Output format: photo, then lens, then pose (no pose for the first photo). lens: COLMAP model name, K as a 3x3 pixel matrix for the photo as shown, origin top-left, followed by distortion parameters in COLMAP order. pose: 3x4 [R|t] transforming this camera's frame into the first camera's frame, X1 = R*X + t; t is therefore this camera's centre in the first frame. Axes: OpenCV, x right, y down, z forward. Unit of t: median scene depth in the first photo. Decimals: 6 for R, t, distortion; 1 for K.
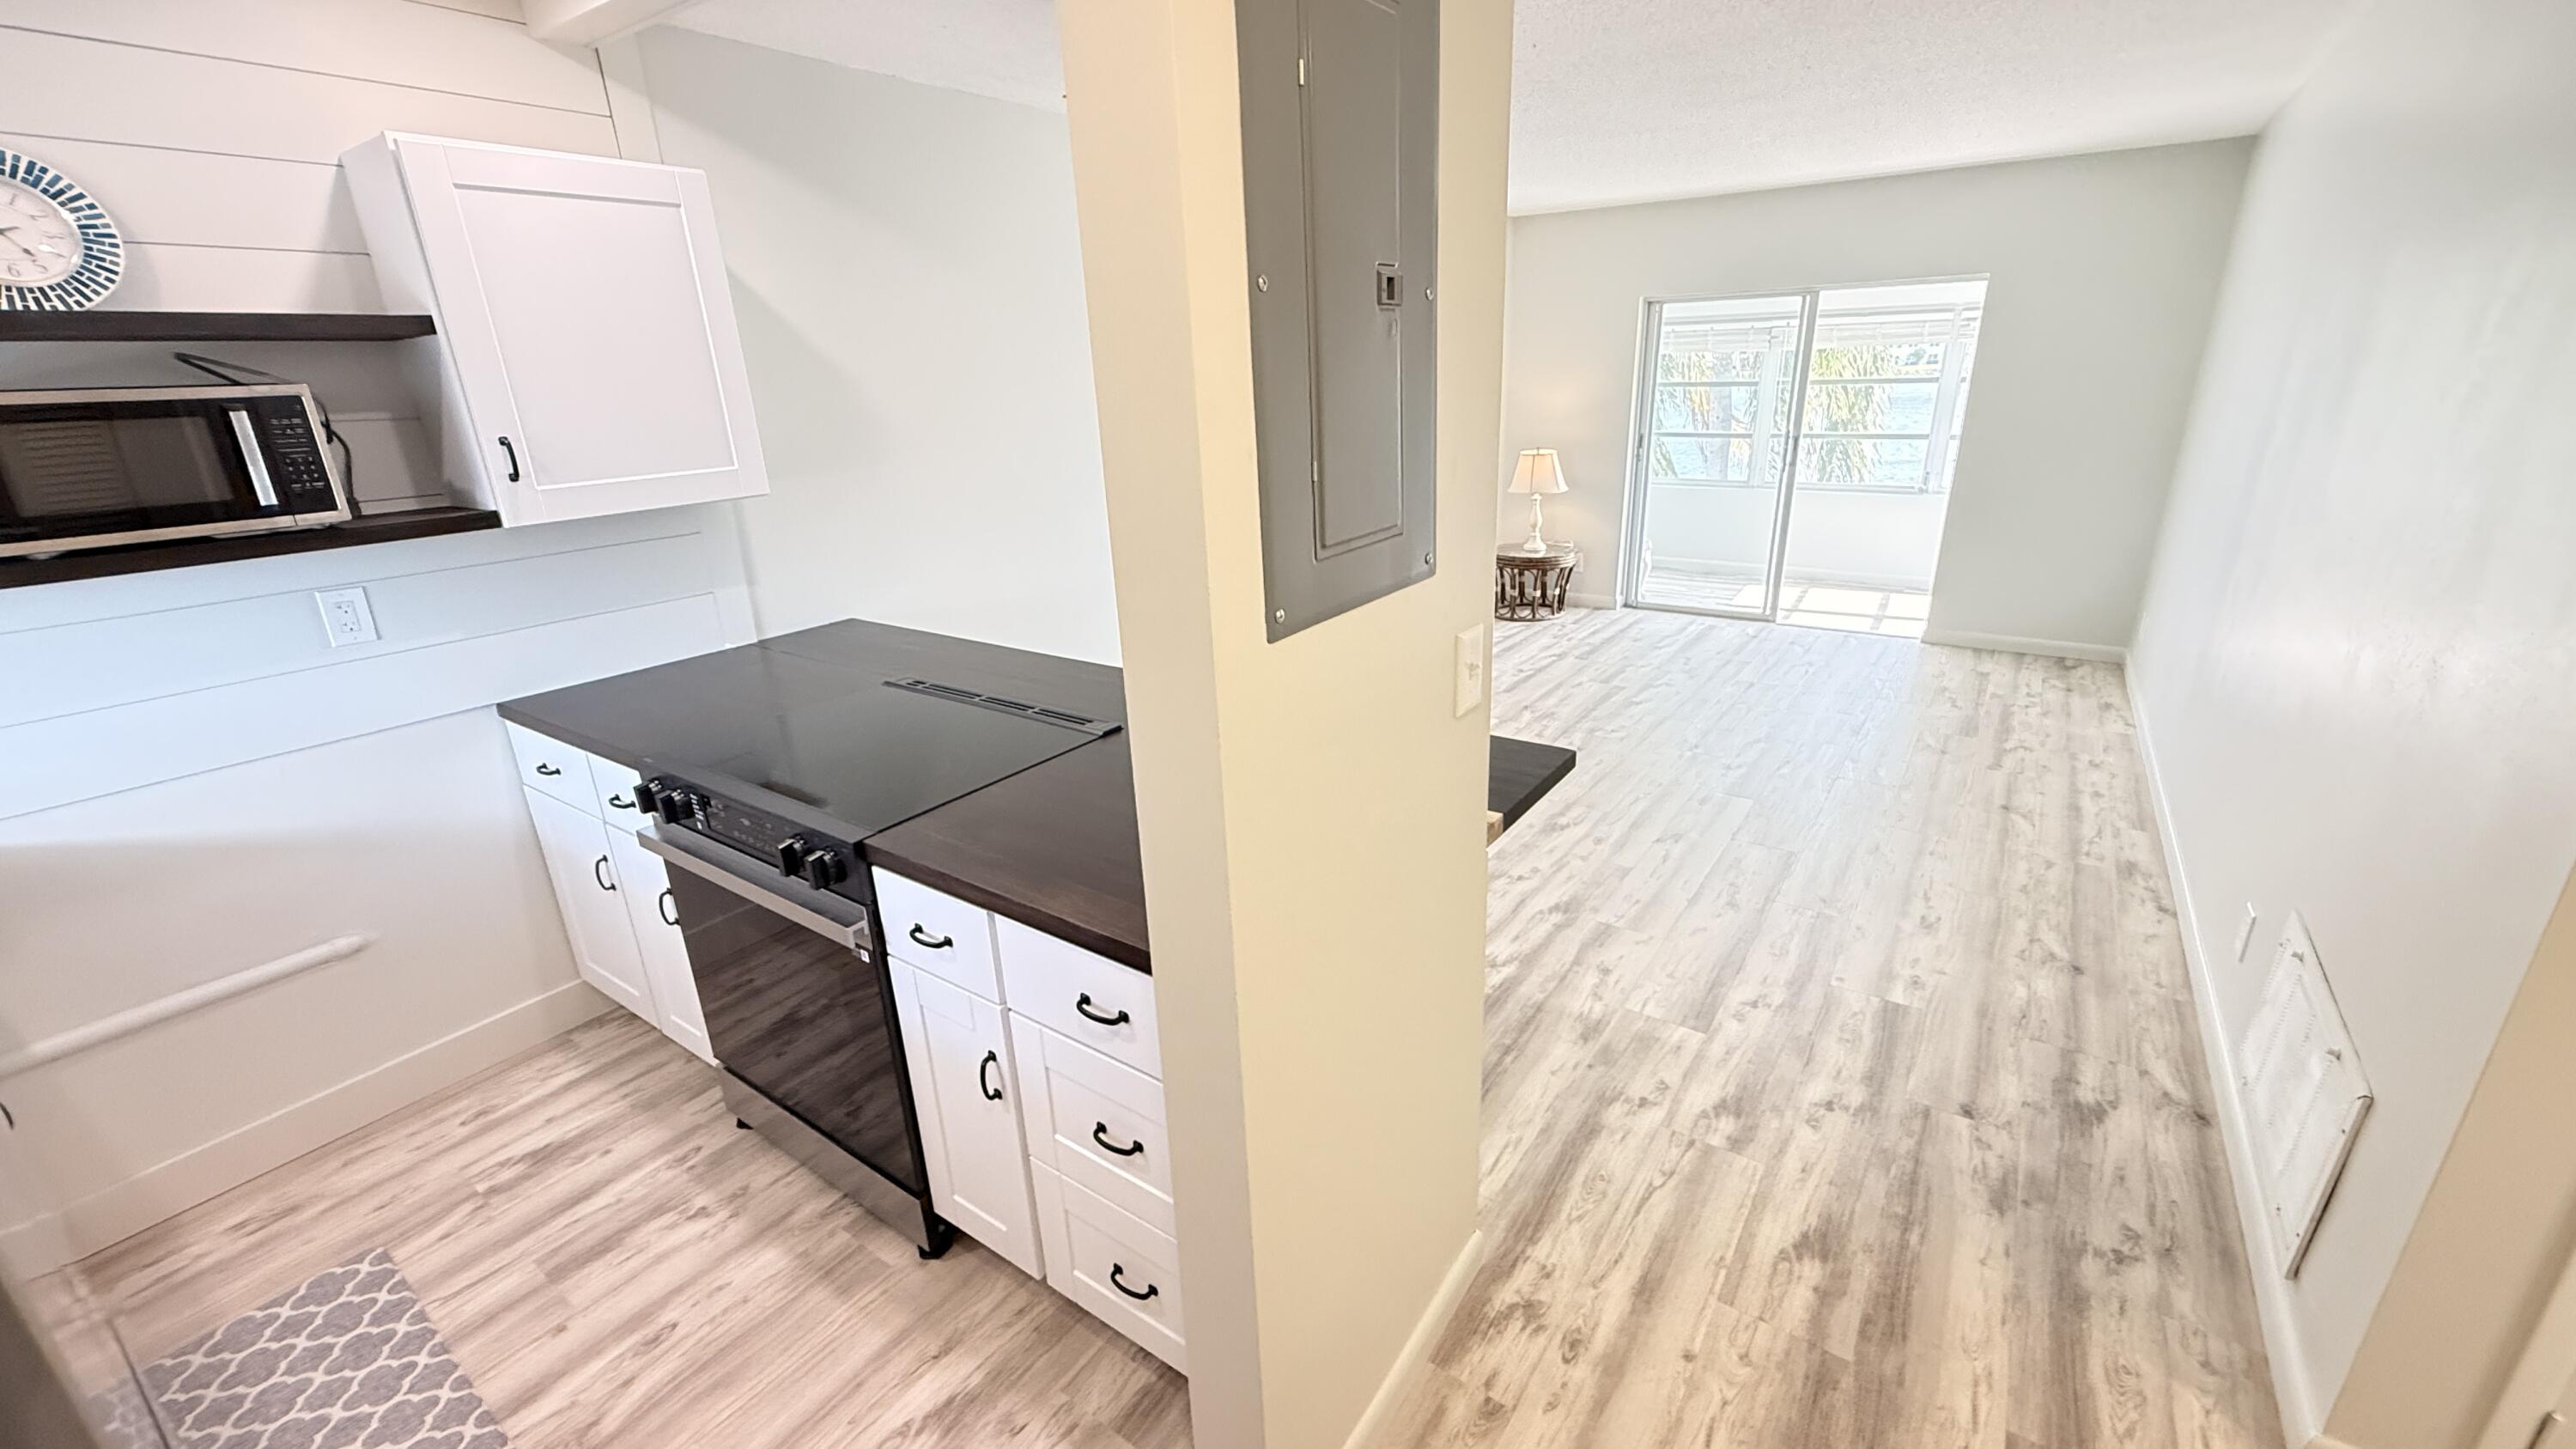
lens RADIAL K [[1030.9, 0, 1283.5], [0, 1030.9, 728.8], [0, 0, 1]] dist [0.006340, -0.000048]
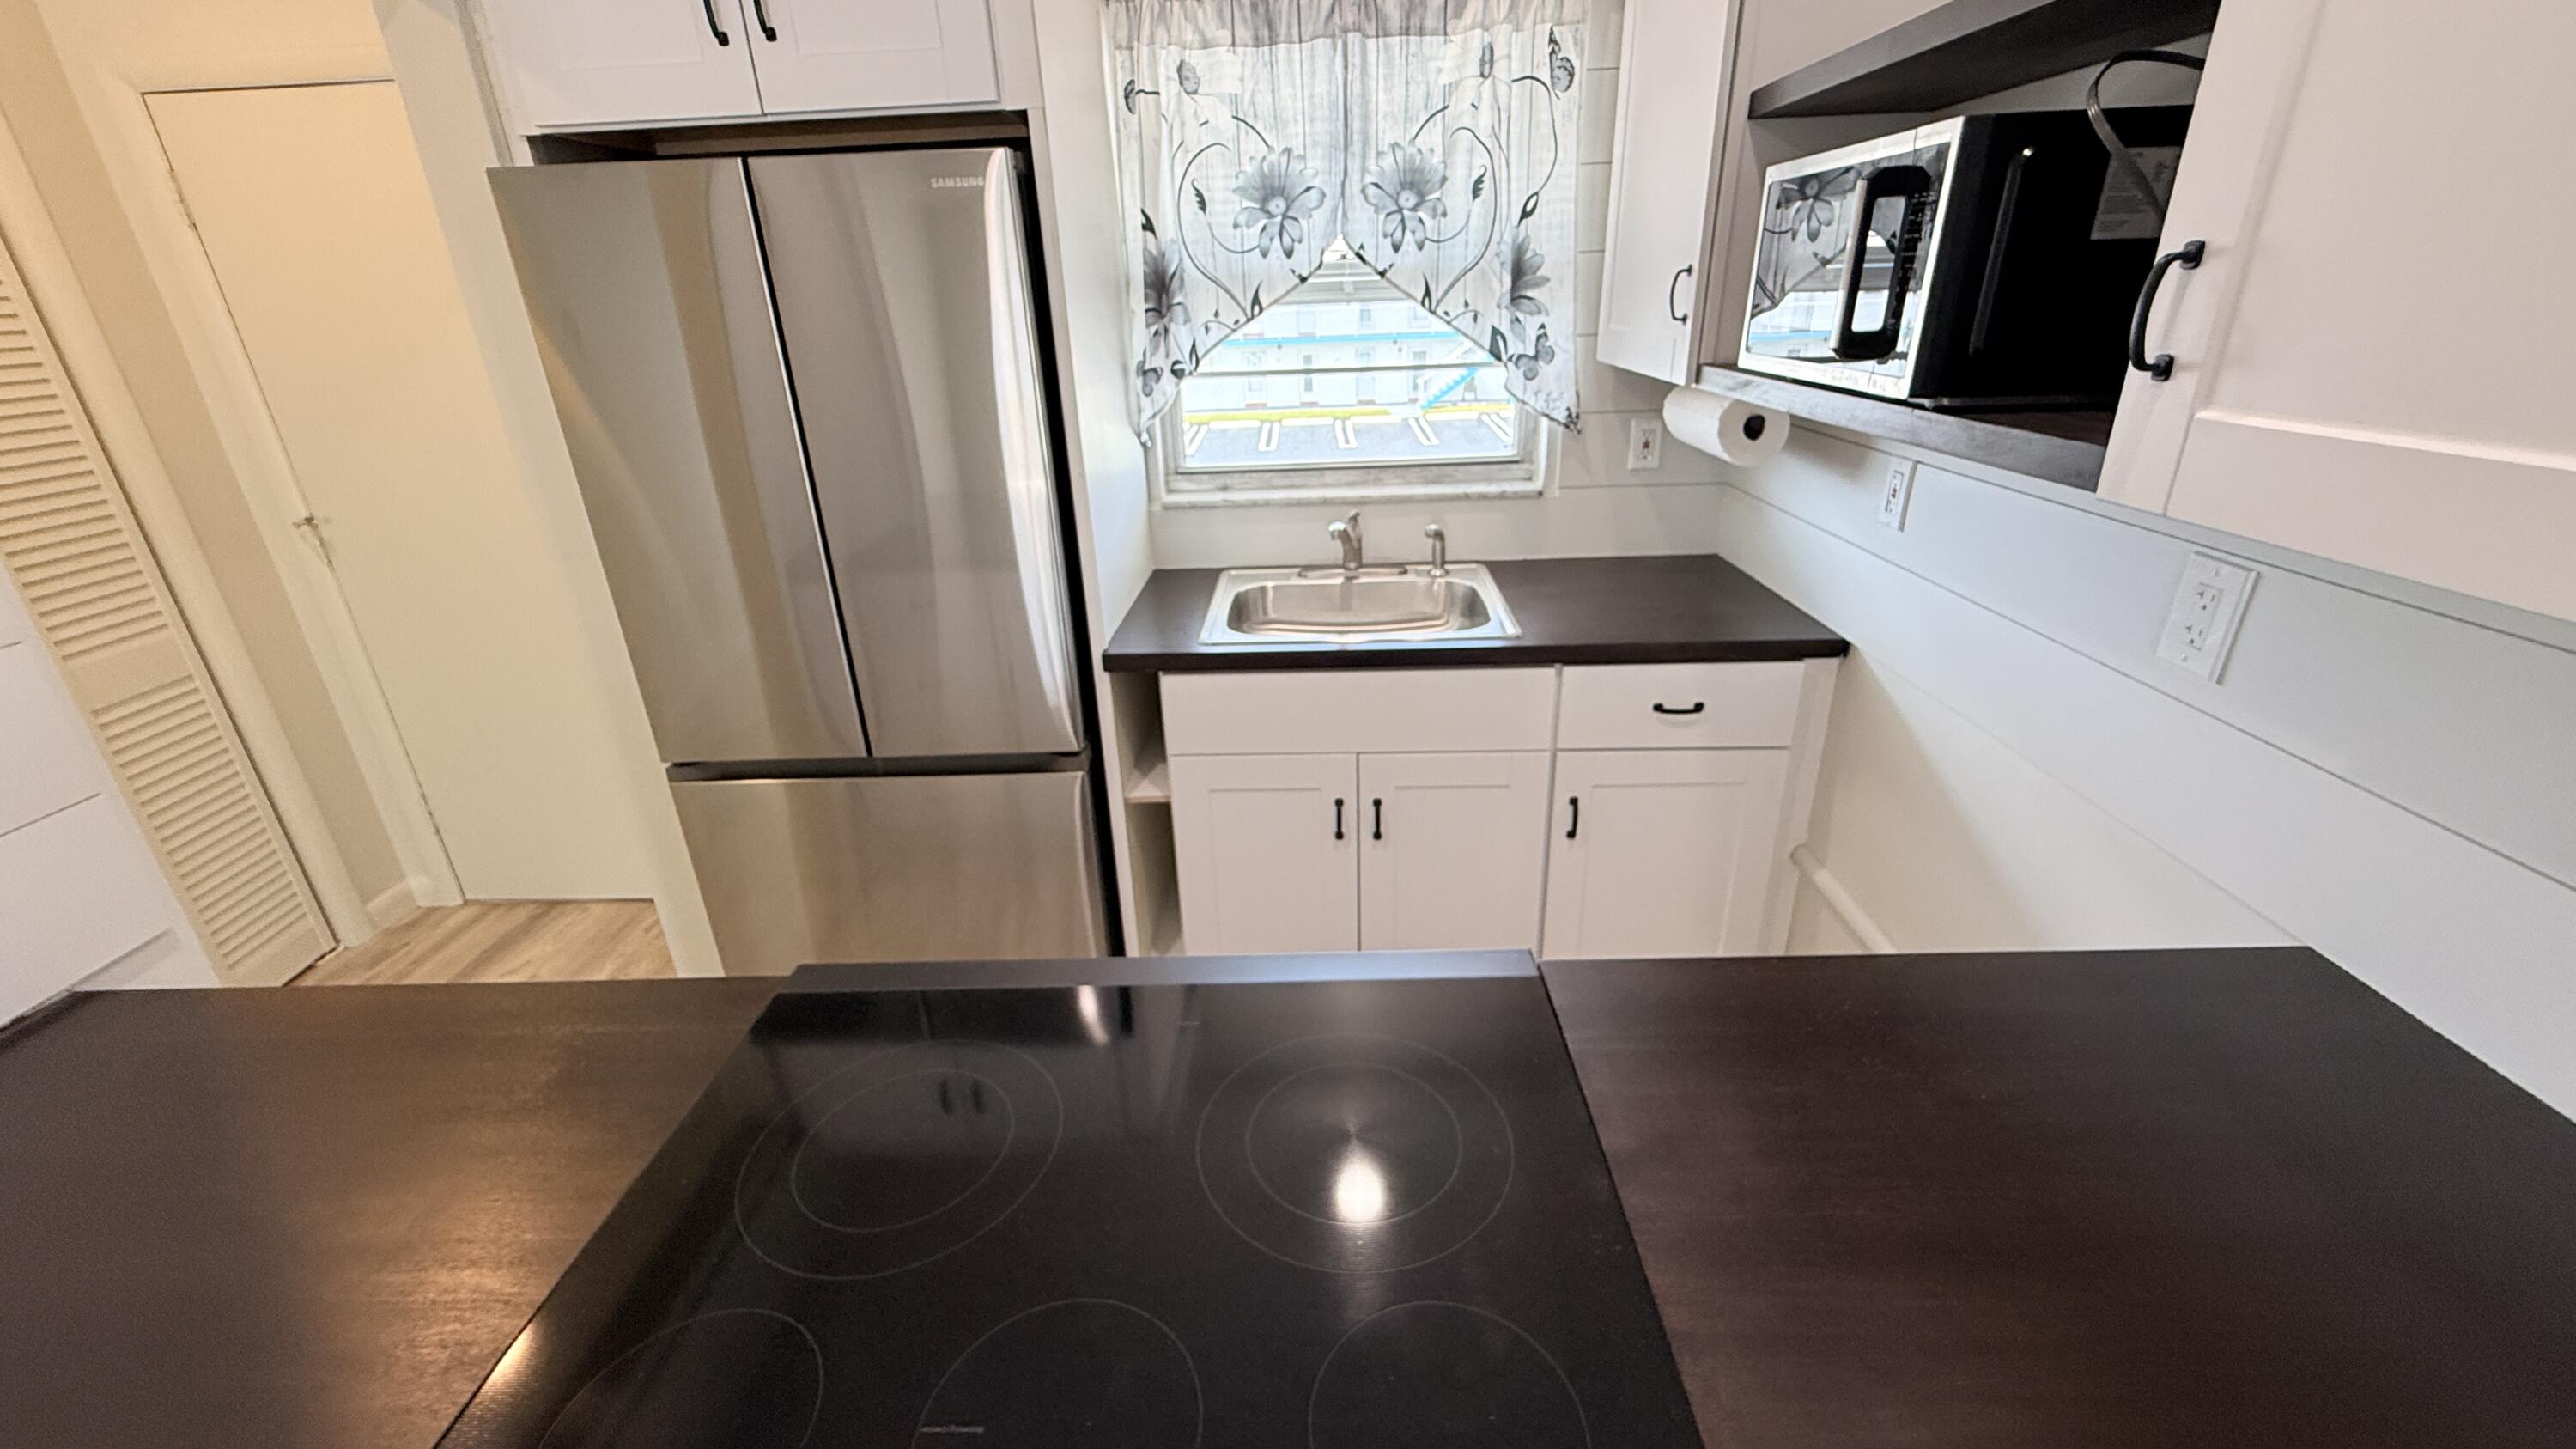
lens RADIAL K [[1032.8, 0, 1288.0], [0, 1032.8, 724.5], [0, 0, 1]] dist [-0.000586, -0.000106]
pose [[-0.820977, 0.279203, -0.498039, -0.080453], [-0.132763, 0.755021, 0.642119, -0.088167], [0.555311, 0.593286, -0.582787, 0.292295]]
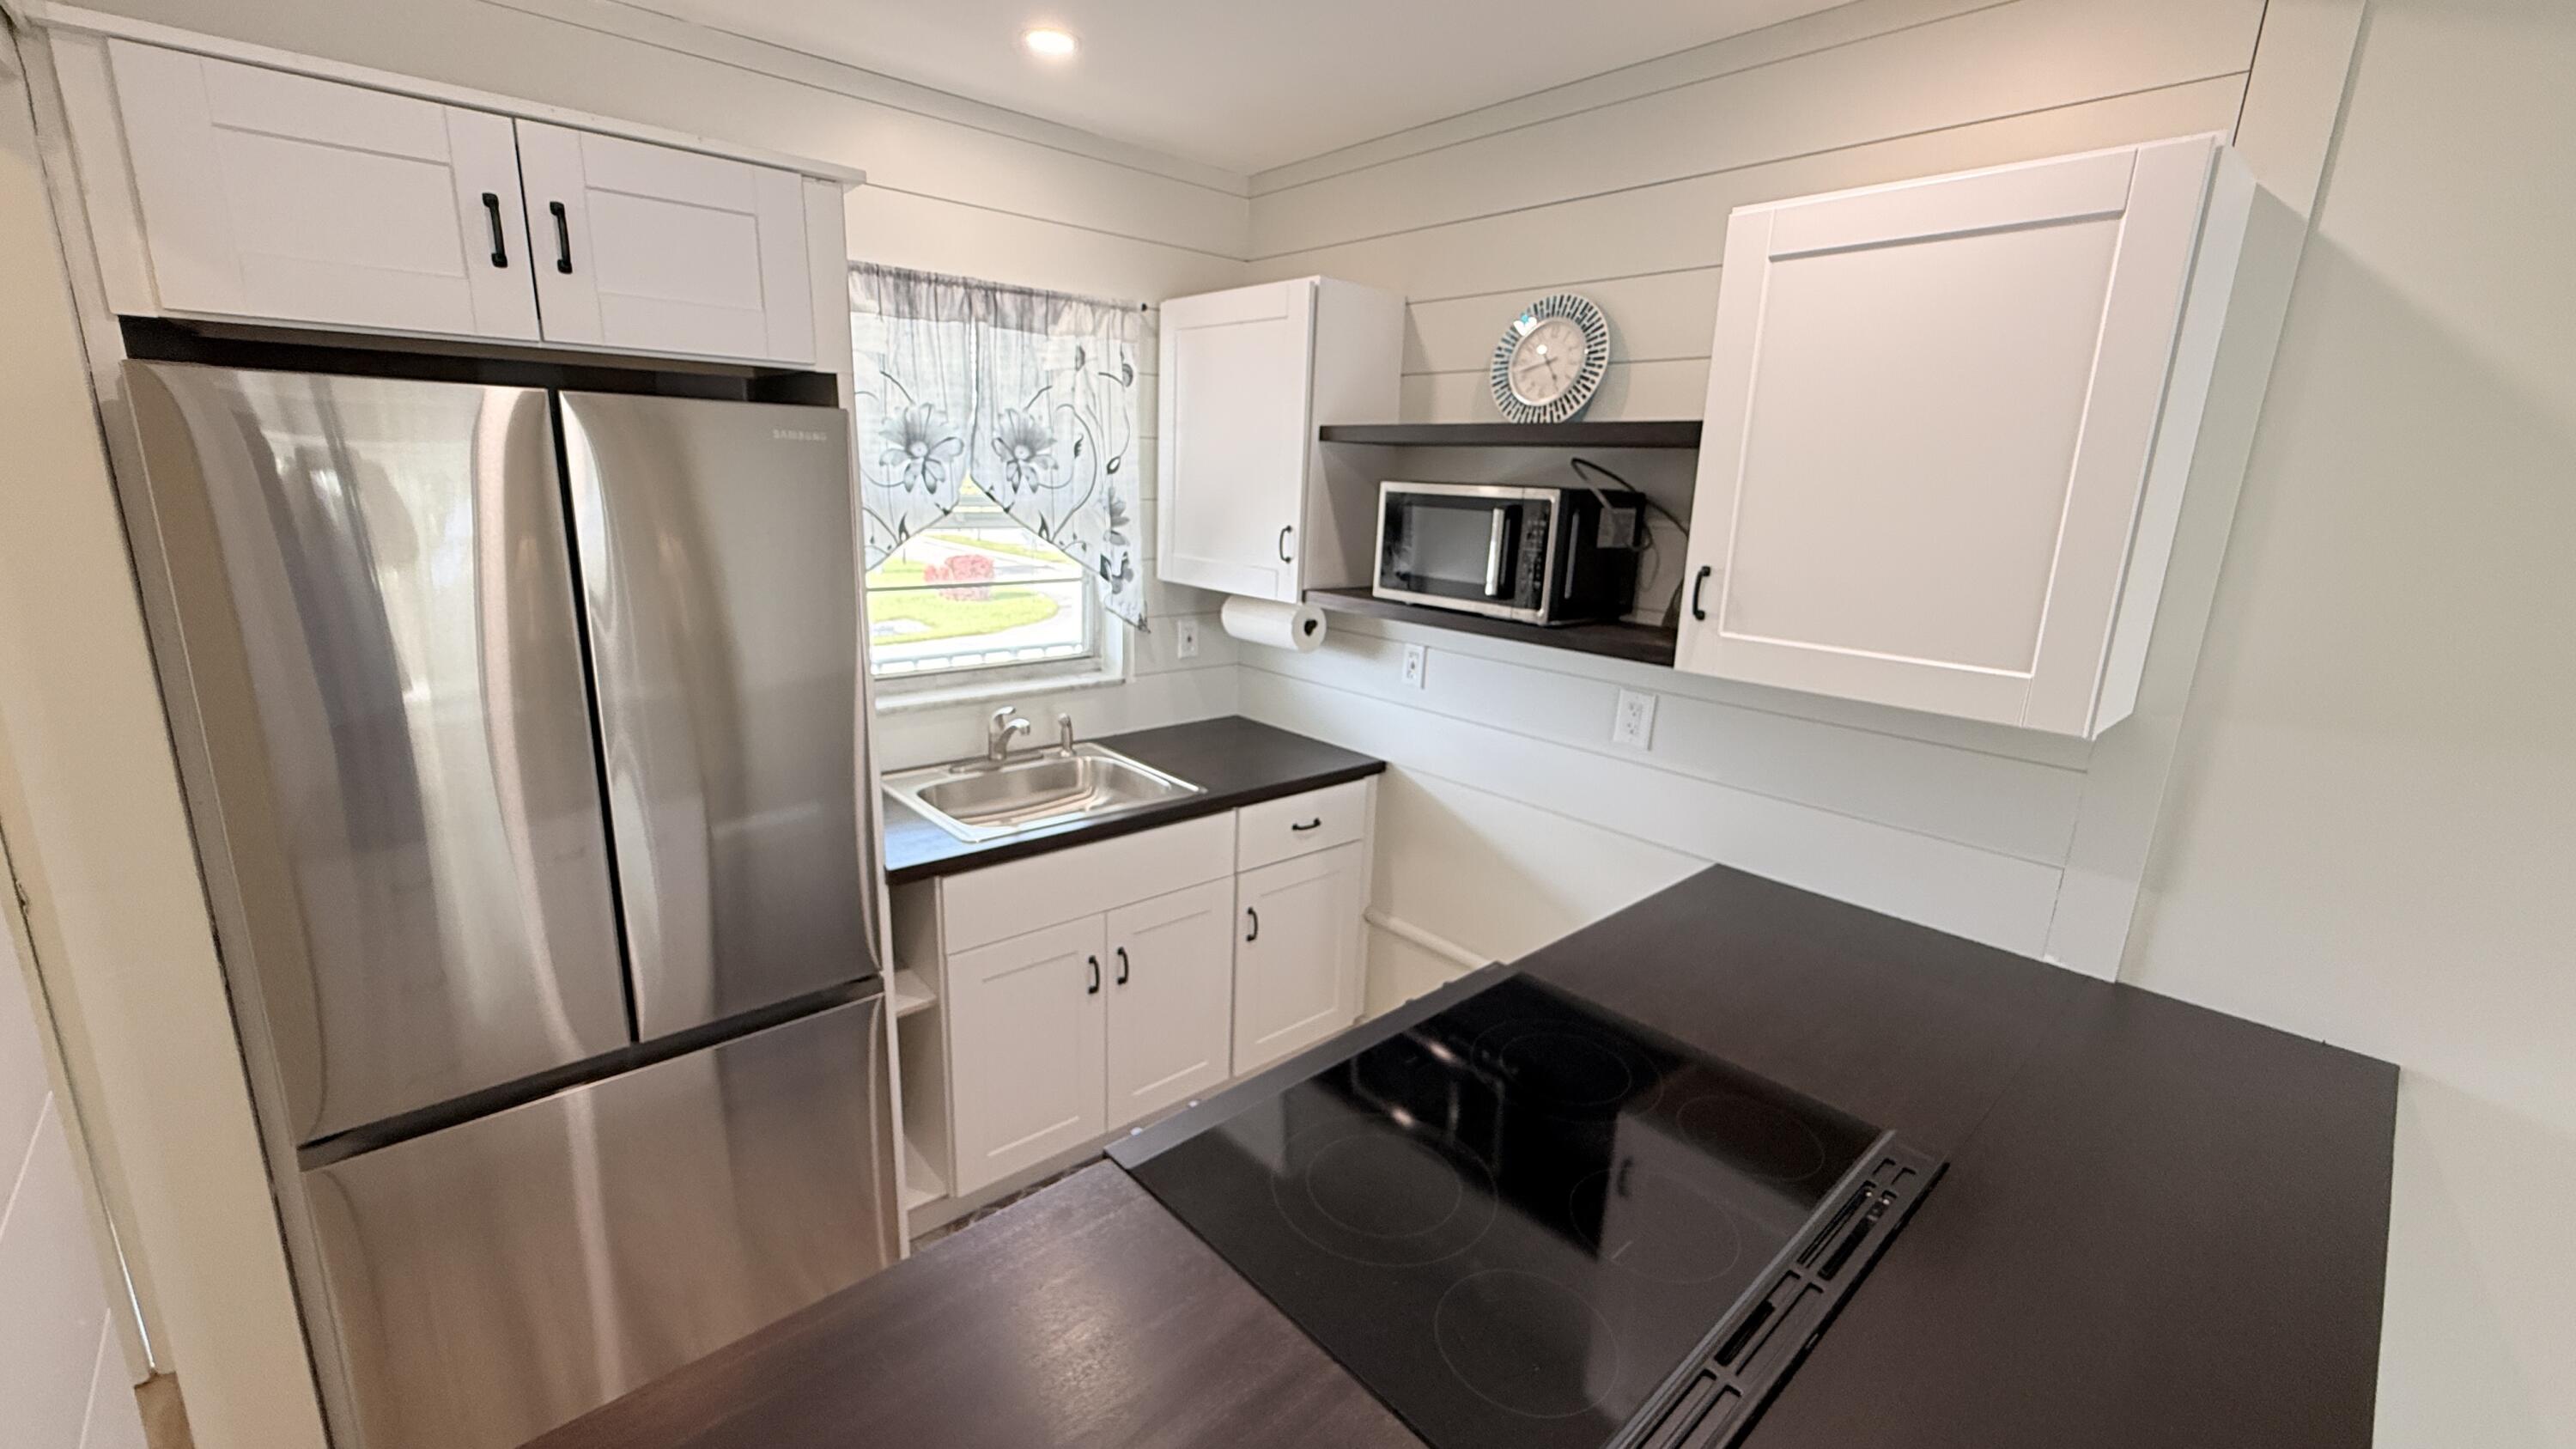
lens RADIAL K [[1030.9, 0, 1283.5], [0, 1030.9, 728.8], [0, 0, 1]] dist [0.006340, -0.000048]
pose [[-0.221331, 0.259896, -0.939929, 0.026085], [-0.355270, 0.876109, 0.325907, -0.081882], [0.908183, 0.406062, -0.101576, 0.217601]]
